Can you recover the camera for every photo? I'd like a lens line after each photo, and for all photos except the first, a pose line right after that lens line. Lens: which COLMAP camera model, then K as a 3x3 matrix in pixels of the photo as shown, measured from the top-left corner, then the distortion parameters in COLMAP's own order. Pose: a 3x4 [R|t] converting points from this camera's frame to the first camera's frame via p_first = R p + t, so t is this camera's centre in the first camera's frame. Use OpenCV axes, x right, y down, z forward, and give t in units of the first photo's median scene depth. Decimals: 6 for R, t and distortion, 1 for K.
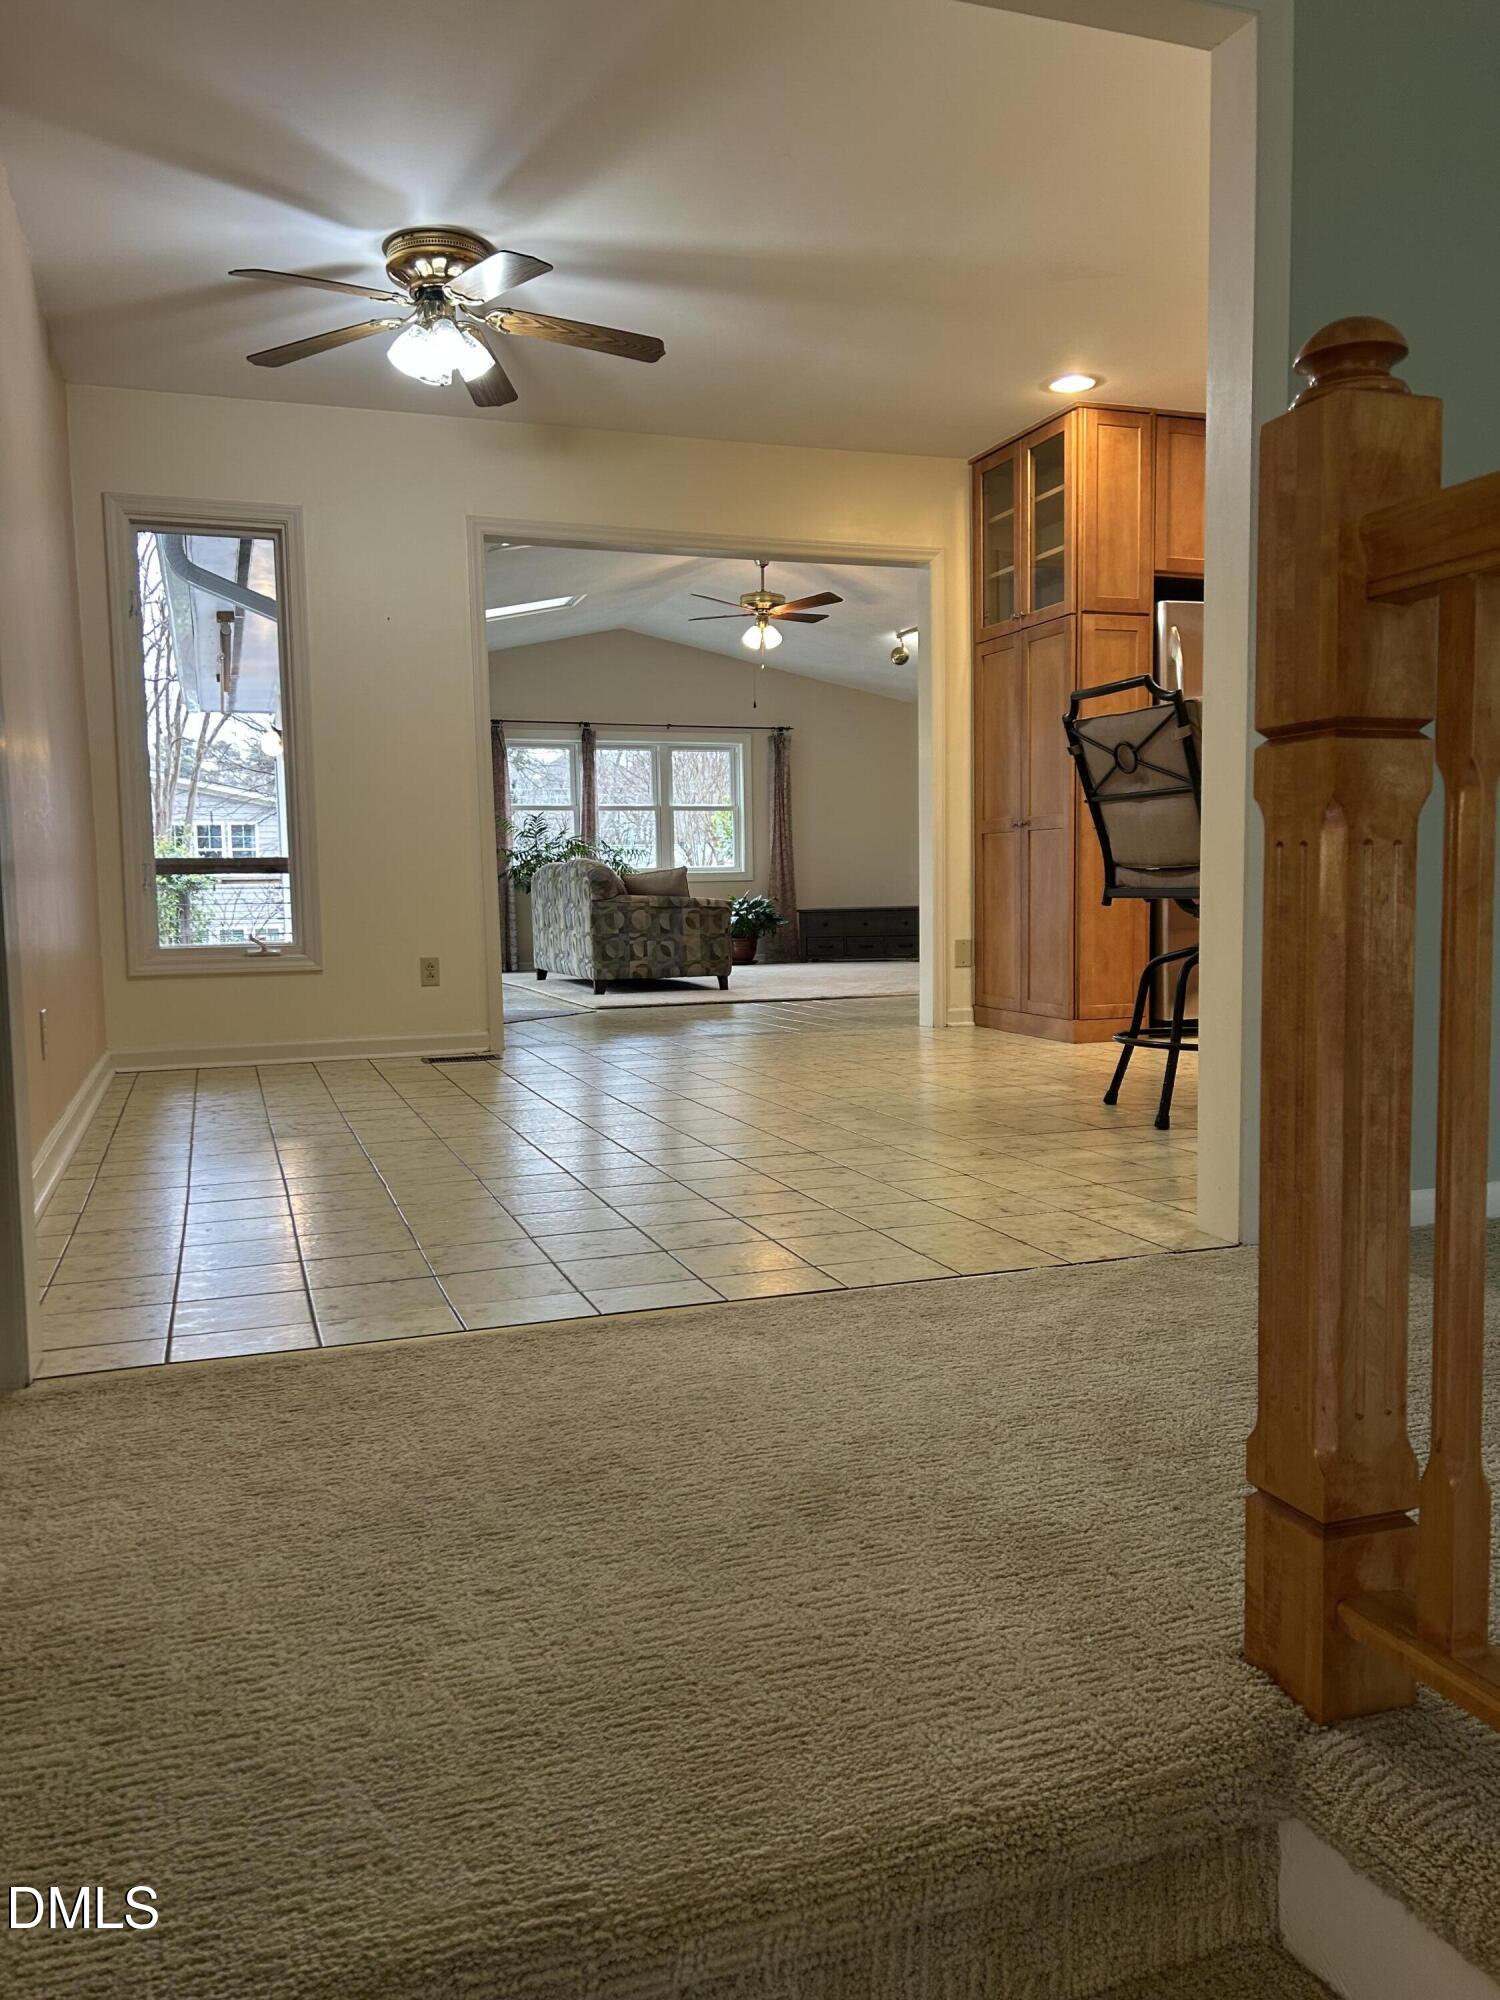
lens RADIAL K [[1503.4, 0, 745.4], [0, 1503.4, 1002.0], [0, 0, 1]] dist [0.043687, -0.036524]
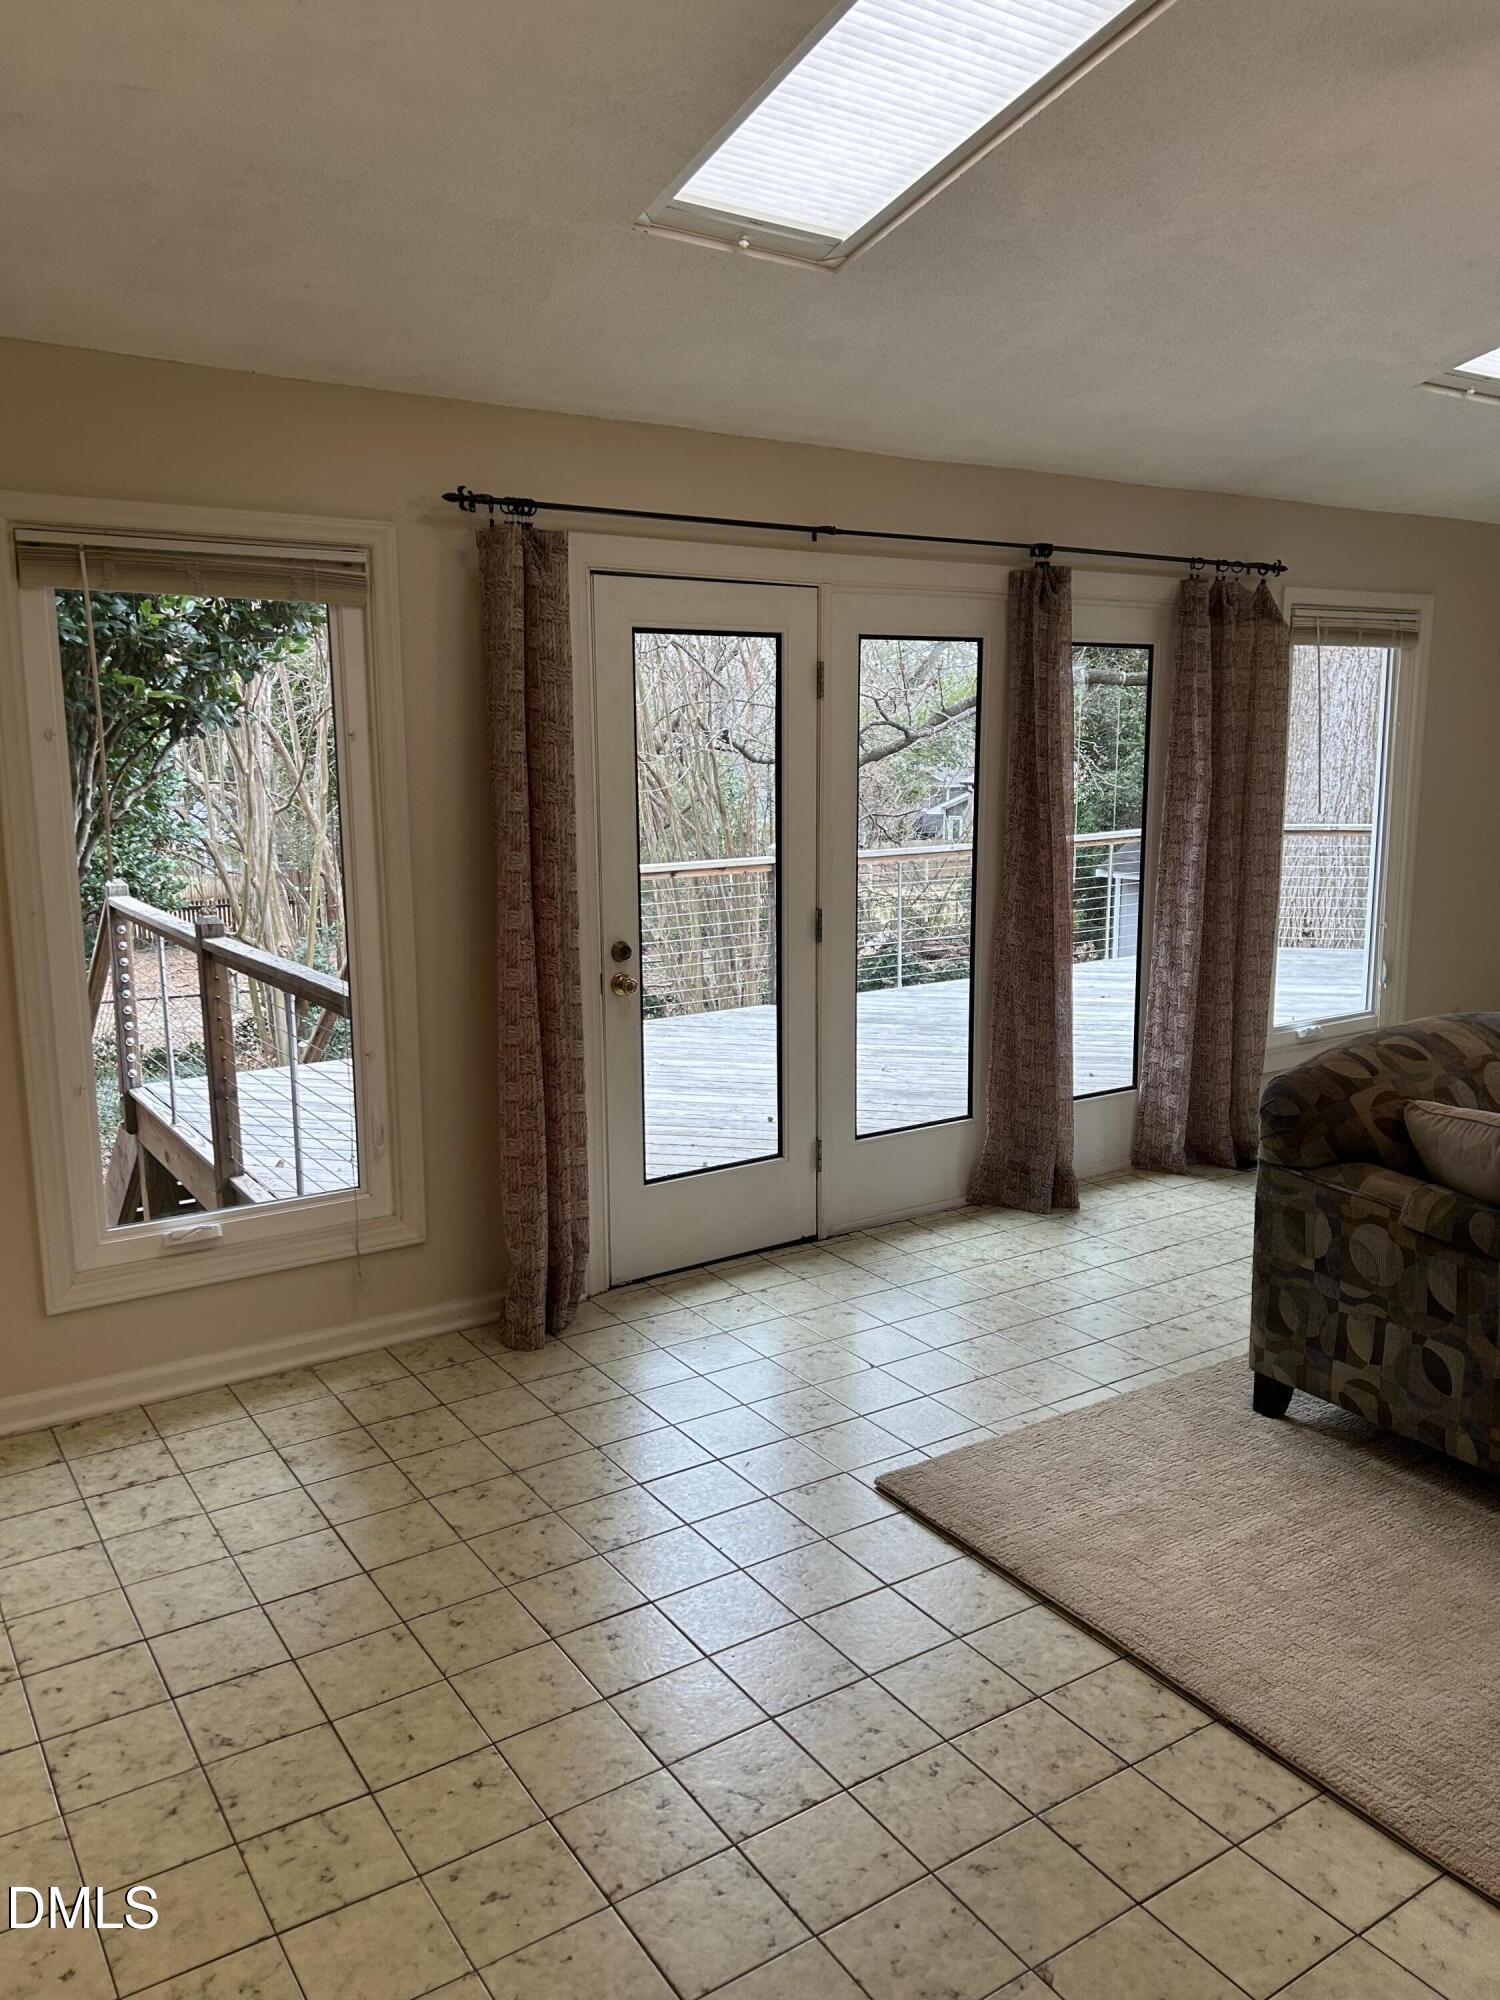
lens RADIAL K [[1503.4, 0, 750.3], [0, 1503.4, 1006.9], [0, 0, 1]] dist [0.043687, -0.036524]
pose [[0.243972, 0.194088, -0.950162, 0.183406], [-0.071359, 0.980705, 0.182004, -0.143725], [0.967153, 0.023399, 0.253114, 0.706545]]
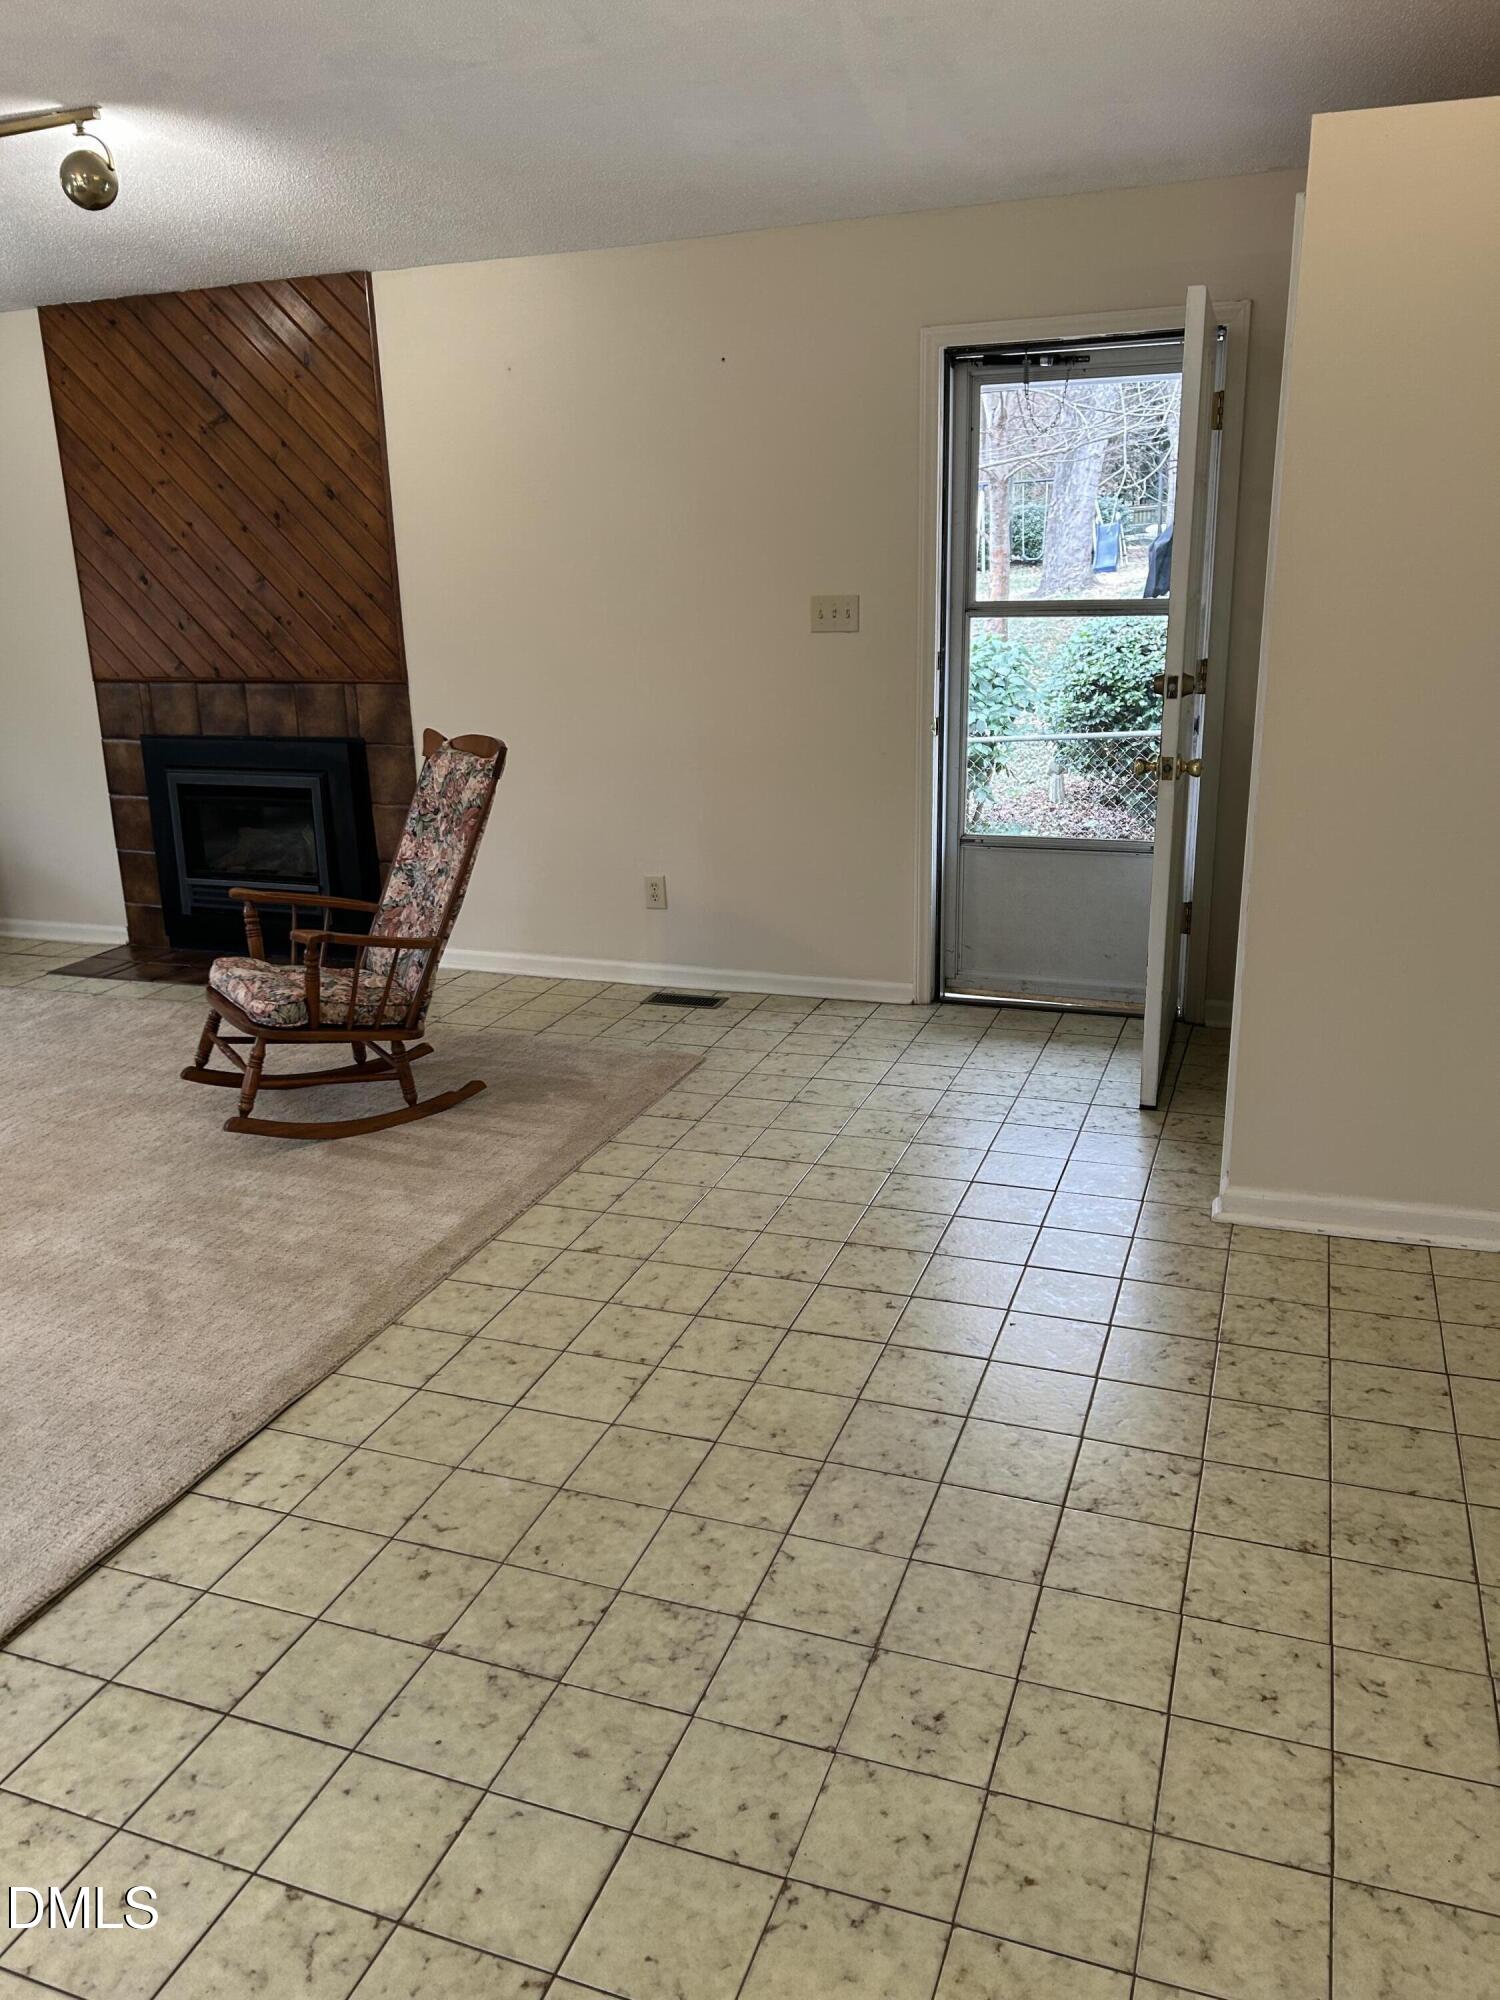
lens RADIAL K [[1503.4, 0, 737.4], [0, 1503.4, 983.2], [0, 0, 1]] dist [0.043687, -0.036524]
pose [[0.645410, -0.210800, 0.734172, -0.067272], [0.073985, 0.973898, 0.214592, -0.125078], [-0.760245, -0.084182, 0.644159, 0.634451]]
